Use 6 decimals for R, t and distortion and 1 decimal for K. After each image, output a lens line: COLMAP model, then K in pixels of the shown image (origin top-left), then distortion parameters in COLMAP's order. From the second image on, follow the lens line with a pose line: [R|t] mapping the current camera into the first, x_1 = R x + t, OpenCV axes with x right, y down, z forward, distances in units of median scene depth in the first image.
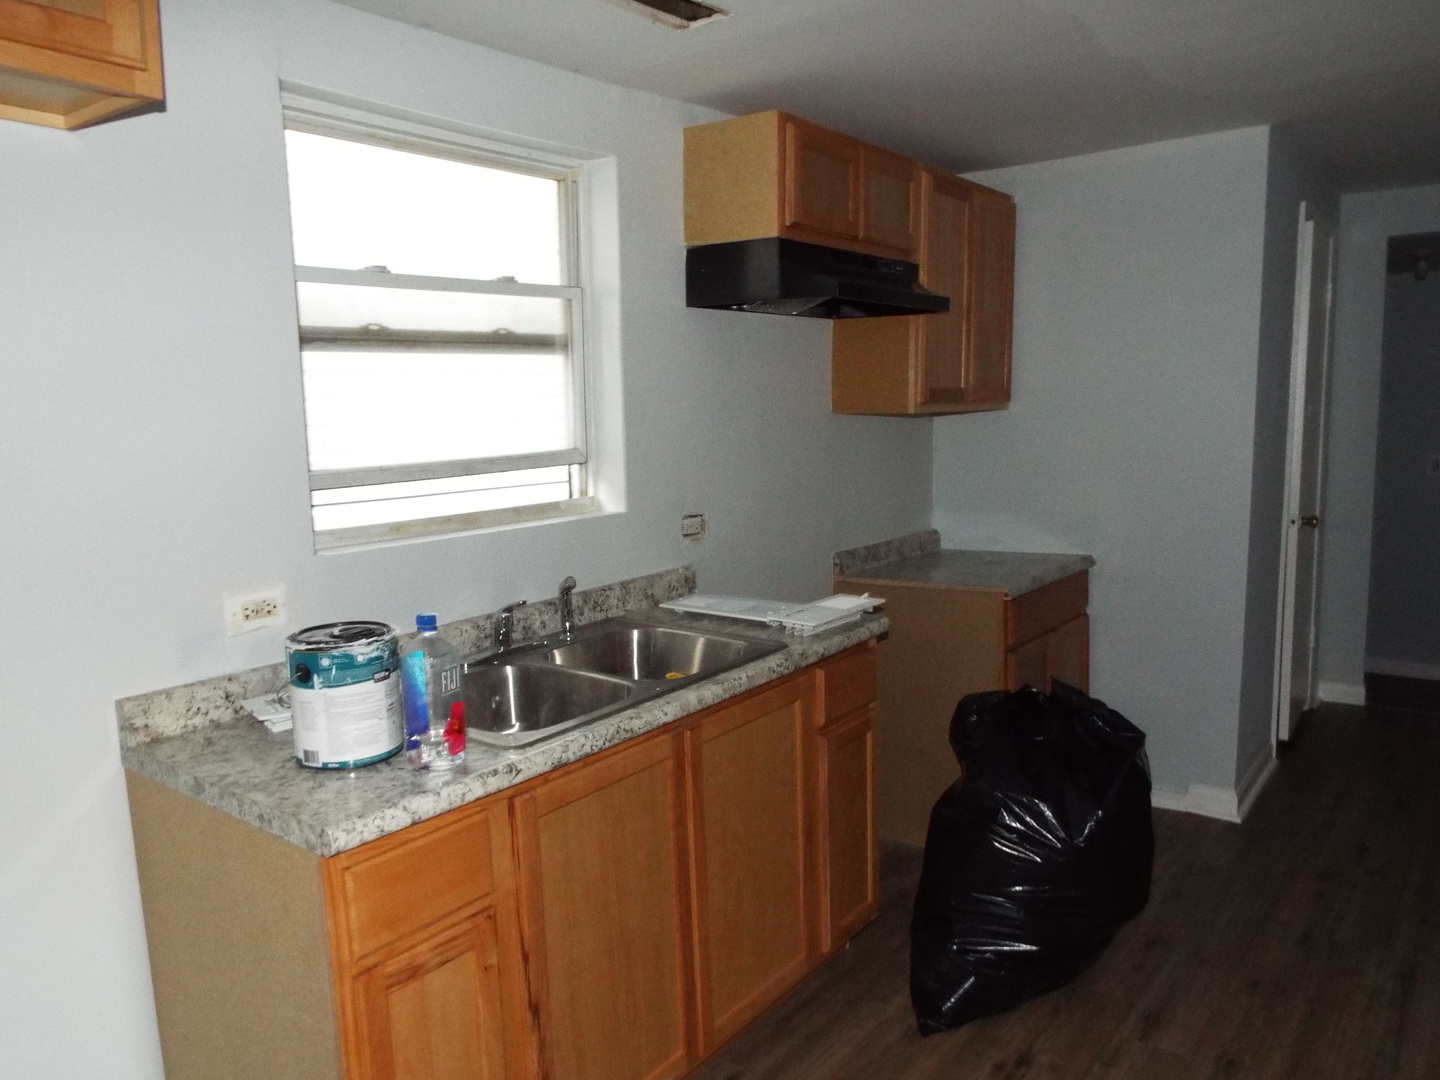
lens RADIAL K [[1051.1, 0, 716.4], [0, 1051.1, 544.4], [0, 0, 1]] dist [0.003648, 0.002866]
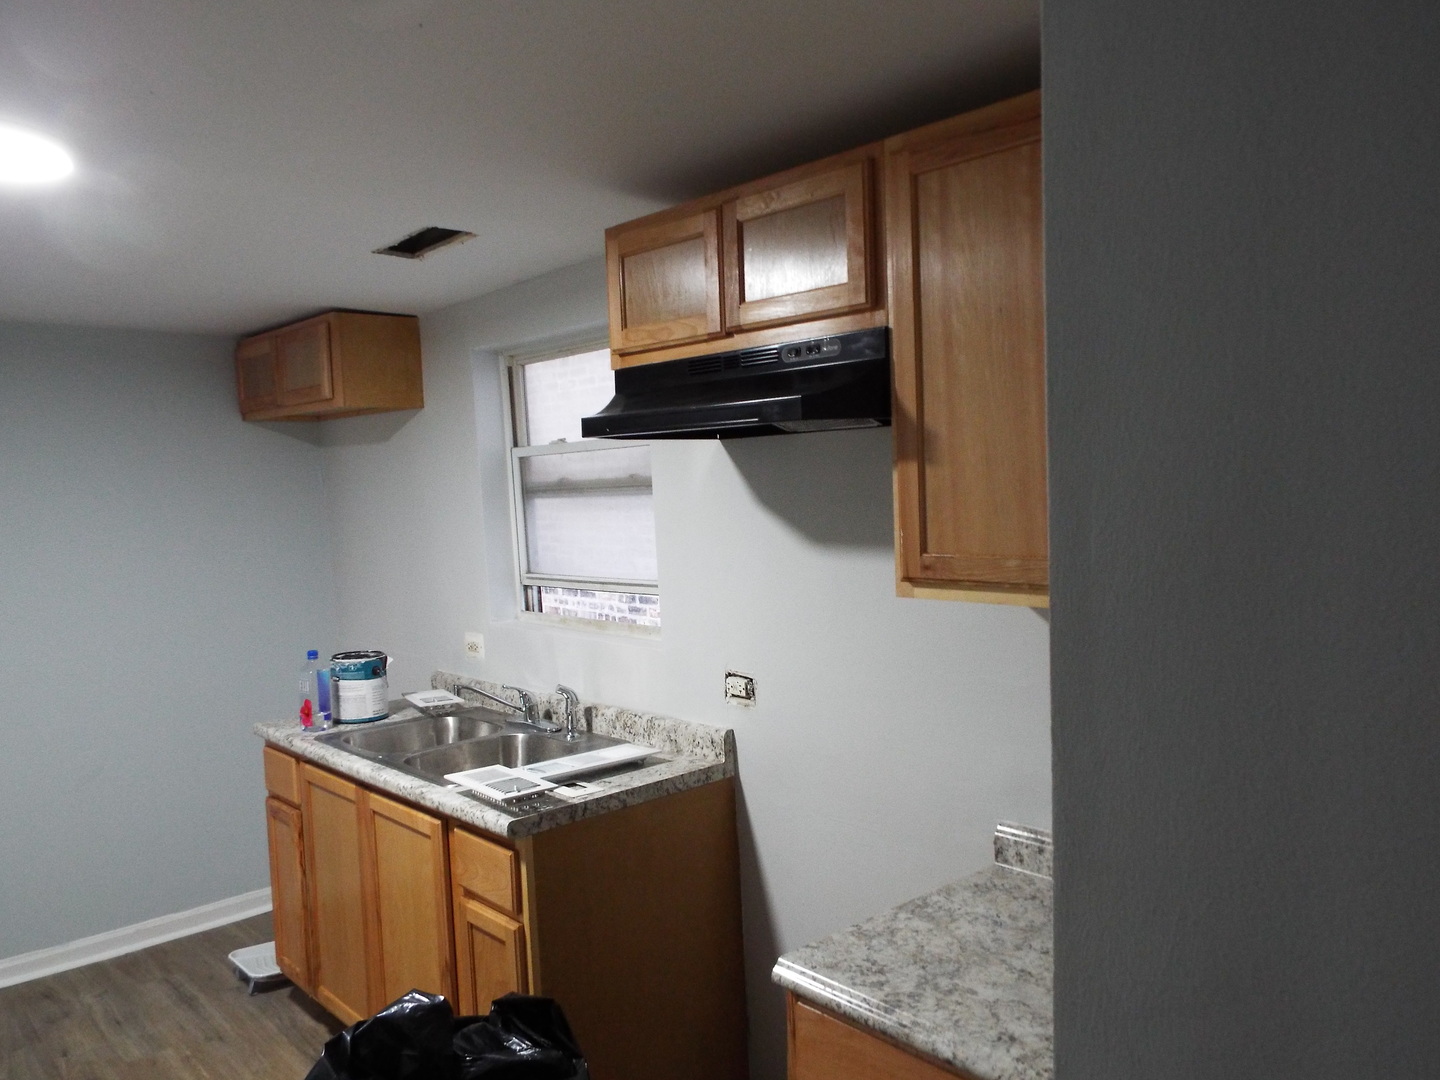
lens RADIAL K [[1051.1, 0, 716.4], [0, 1051.1, 544.4], [0, 0, 1]] dist [0.003648, 0.002866]
pose [[-0.168434, 0.080065, -0.982456, 0.914584], [-0.099527, 0.990221, 0.097761, -0.241091], [0.980675, 0.114247, -0.158818, 1.240870]]
